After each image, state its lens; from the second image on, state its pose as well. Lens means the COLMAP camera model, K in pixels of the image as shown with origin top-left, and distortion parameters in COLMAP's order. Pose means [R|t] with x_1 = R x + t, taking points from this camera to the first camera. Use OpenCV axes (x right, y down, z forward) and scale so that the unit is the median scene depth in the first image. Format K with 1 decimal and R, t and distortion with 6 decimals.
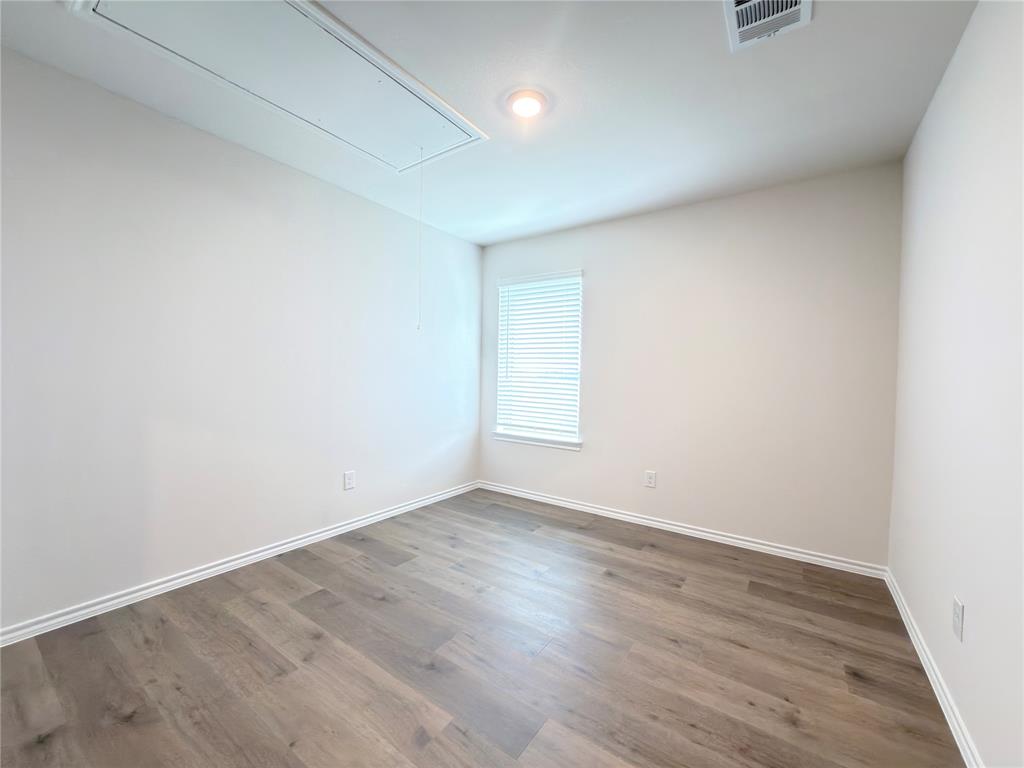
lens RADIAL K [[410.4, 0, 512.0], [0, 410.4, 384.7], [0, 0, 1]] dist [-0.000041, -0.000935]
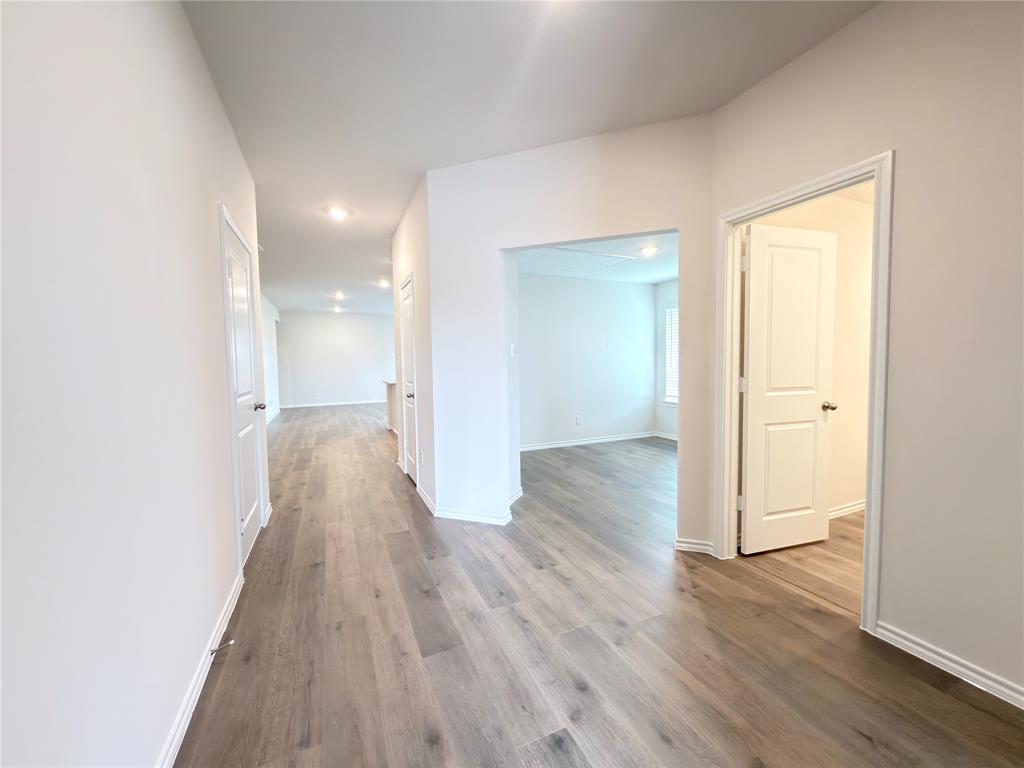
lens RADIAL K [[410.4, 0, 511.1], [0, 410.4, 384.3], [0, 0, 1]] dist [-0.000041, -0.000935]
pose [[0.857519, -0.010940, -0.514335, 0.328992], [0.023344, 0.999571, 0.017660, 0.010153], [0.513922, -0.027151, 0.857407, -0.827490]]
